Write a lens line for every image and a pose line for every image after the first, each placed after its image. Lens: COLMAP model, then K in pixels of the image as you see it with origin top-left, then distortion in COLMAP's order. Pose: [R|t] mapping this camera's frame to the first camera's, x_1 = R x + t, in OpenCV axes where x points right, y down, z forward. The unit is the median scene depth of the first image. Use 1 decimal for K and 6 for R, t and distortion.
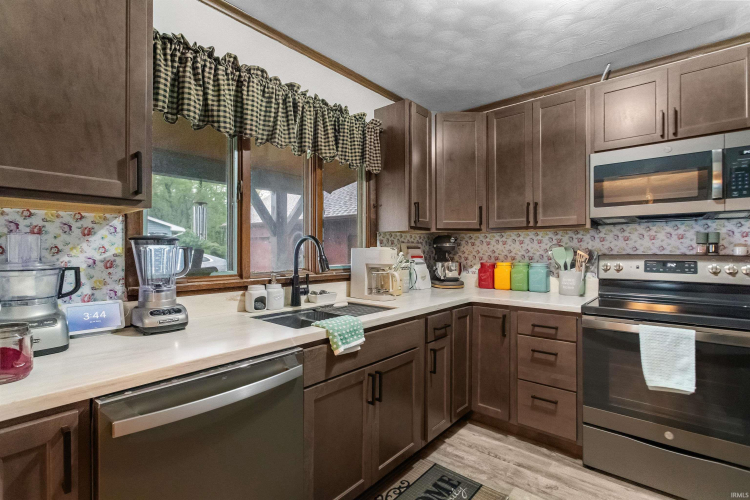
lens RADIAL K [[353.4, 0, 376.9], [0, 353.4, 247.5], [0, 0, 1]] dist [0.001376, 0.002168]
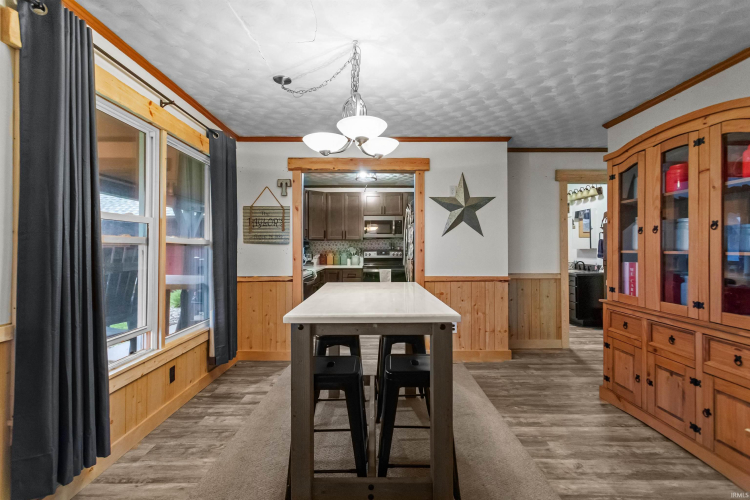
lens RADIAL K [[353.4, 0, 374.9], [0, 353.4, 249.0], [0, 0, 1]] dist [0.001376, 0.002168]
pose [[0.764156, -0.002956, 0.645025, -1.352208], [-0.001198, 0.999981, 0.006003, -0.003358], [-0.645030, -0.005360, 0.764138, -1.458584]]
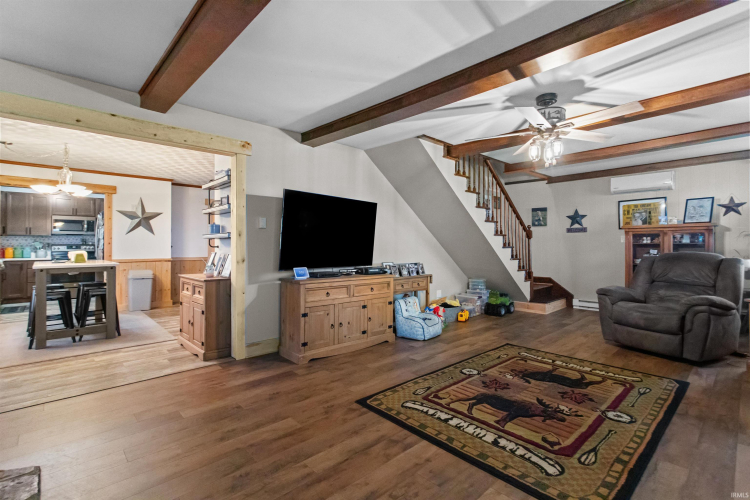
lens RADIAL K [[353.4, 0, 375.2], [0, 353.4, 240.7], [0, 0, 1]] dist [0.001376, 0.002168]
pose [[0.123174, 0.014123, 0.992285, -2.694027], [-0.002037, 0.999900, -0.013978, 0.030981], [-0.992383, -0.000300, 0.123191, -2.832173]]
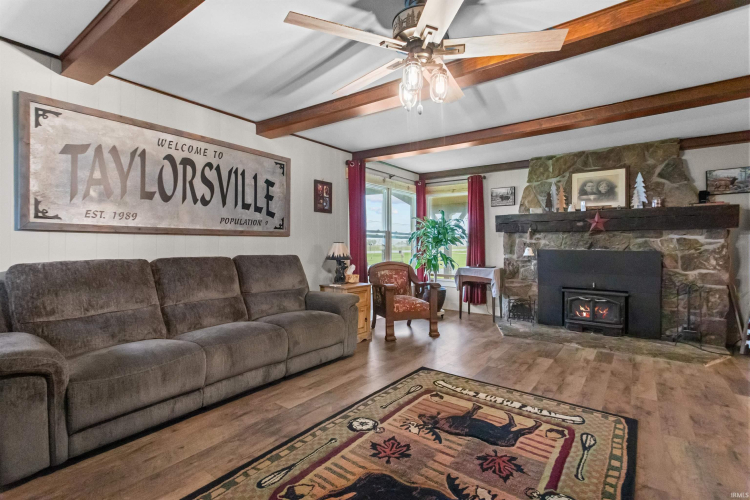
lens RADIAL K [[353.4, 0, 375.9], [0, 353.4, 240.0], [0, 0, 1]] dist [0.001376, 0.002168]
pose [[0.054758, -0.015686, -0.998376, -0.293736], [-0.000008, 0.999877, -0.015710, 0.034818], [0.998500, 0.000868, 0.054751, -3.510546]]
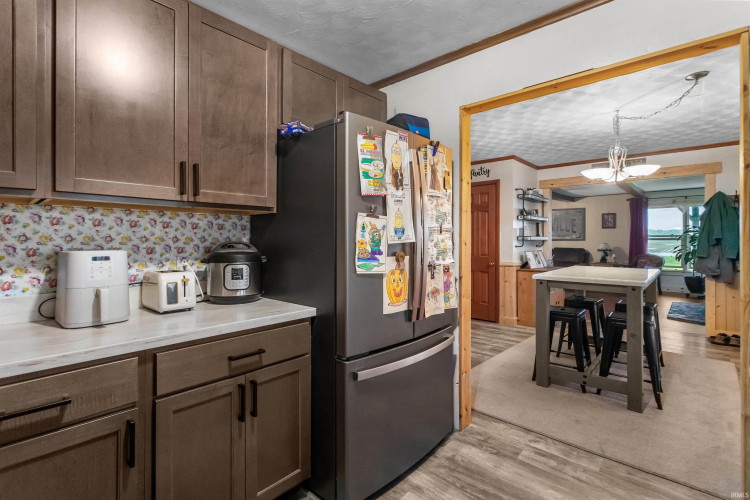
lens RADIAL K [[353.4, 0, 377.1], [0, 353.4, 239.0], [0, 0, 1]] dist [0.001376, 0.002168]
pose [[-0.999404, -0.003622, 0.034317, 0.313620], [-0.003863, 0.999968, -0.006973, 0.005731], [-0.034291, -0.007101, -0.999387, 1.022842]]
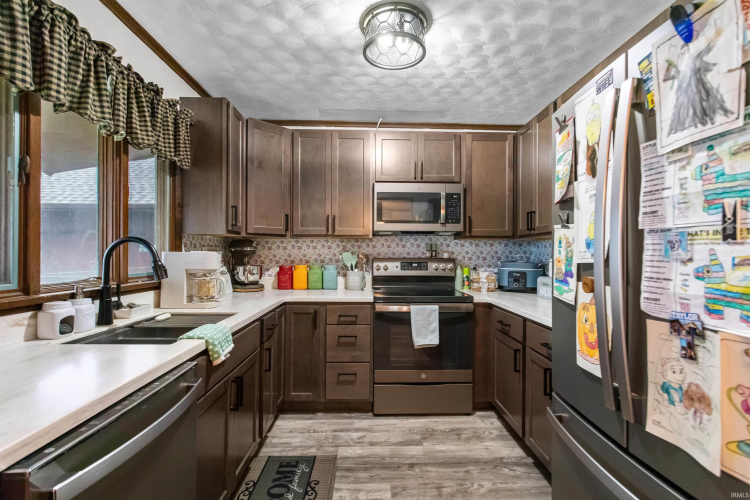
lens RADIAL K [[353.4, 0, 378.1], [0, 353.4, 251.7], [0, 0, 1]] dist [0.001376, 0.002168]
pose [[0.742927, 0.007465, 0.669331, -0.299176], [-0.009565, 0.999954, -0.000536, -0.003694], [-0.669304, -0.006003, 0.742964, -0.001371]]
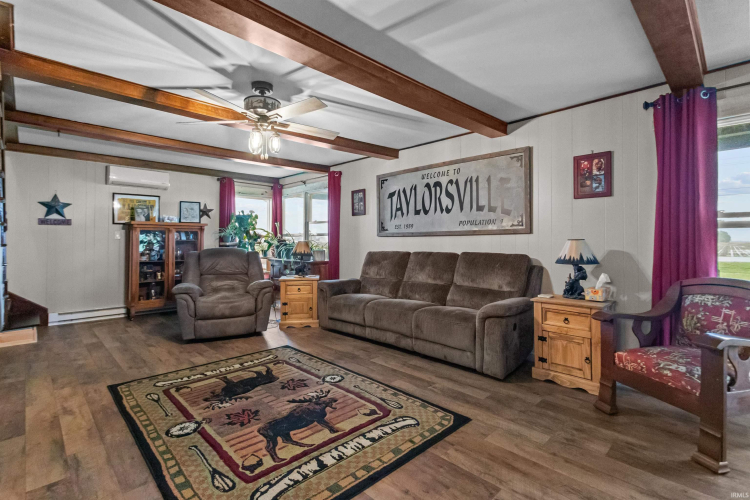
lens RADIAL K [[353.4, 0, 377.2], [0, 353.4, 237.8], [0, 0, 1]] dist [0.001376, 0.002168]
pose [[-0.995562, 0.000803, 0.094106, -1.740498], [-0.000526, 0.999900, -0.014101, 0.029391], [-0.094108, -0.014088, -0.995462, -2.027650]]
